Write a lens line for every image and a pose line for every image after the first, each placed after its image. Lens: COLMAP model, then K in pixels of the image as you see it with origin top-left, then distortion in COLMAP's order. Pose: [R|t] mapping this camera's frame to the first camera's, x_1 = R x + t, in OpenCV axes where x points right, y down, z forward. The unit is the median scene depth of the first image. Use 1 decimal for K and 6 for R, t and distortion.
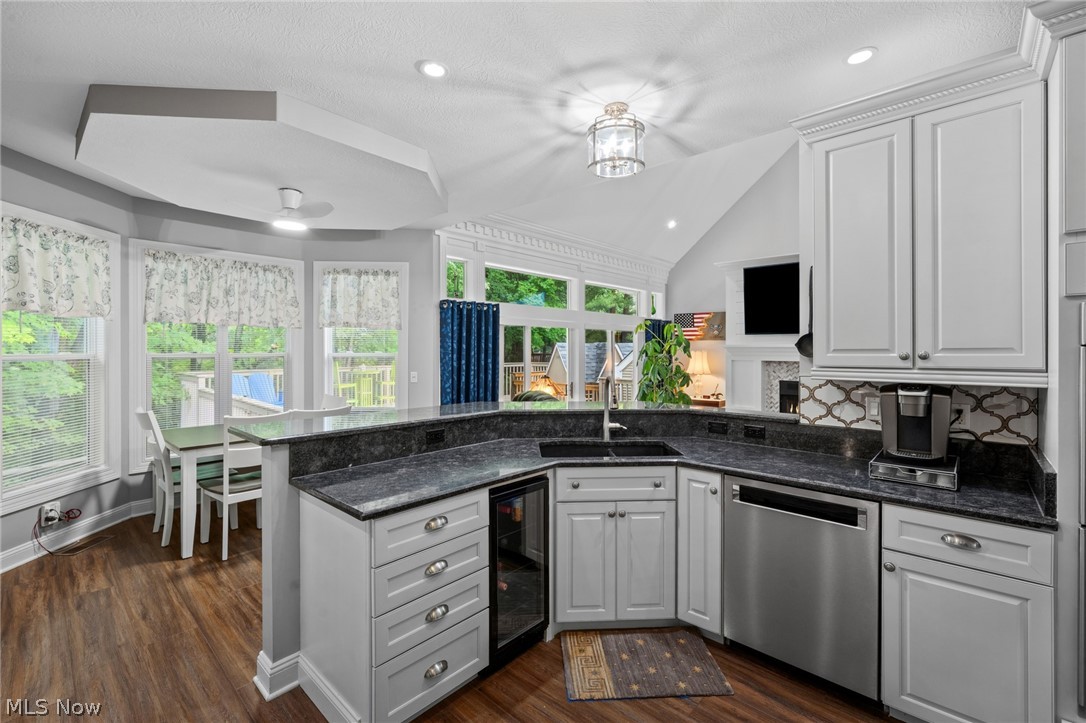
lens RADIAL K [[472.6, 0, 538.1], [0, 472.6, 355.6], [0, 0, 1]] dist [-0.001713, -0.000236]
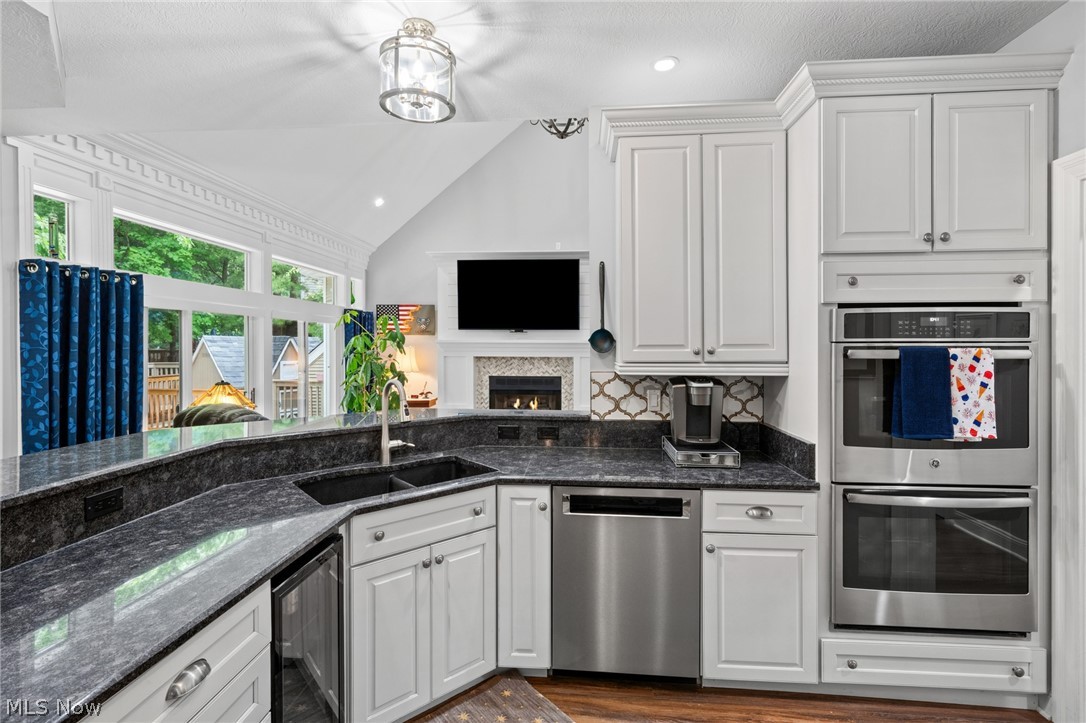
lens RADIAL K [[506.2, 0, 543.4], [0, 506.2, 351.1], [0, 0, 1]] dist [-0.000542, 0.001841]
pose [[0.785798, -0.005570, 0.618458, -0.183664], [0.006157, 0.999980, 0.001183, -0.002137], [-0.618452, 0.002879, 0.785817, 0.235867]]
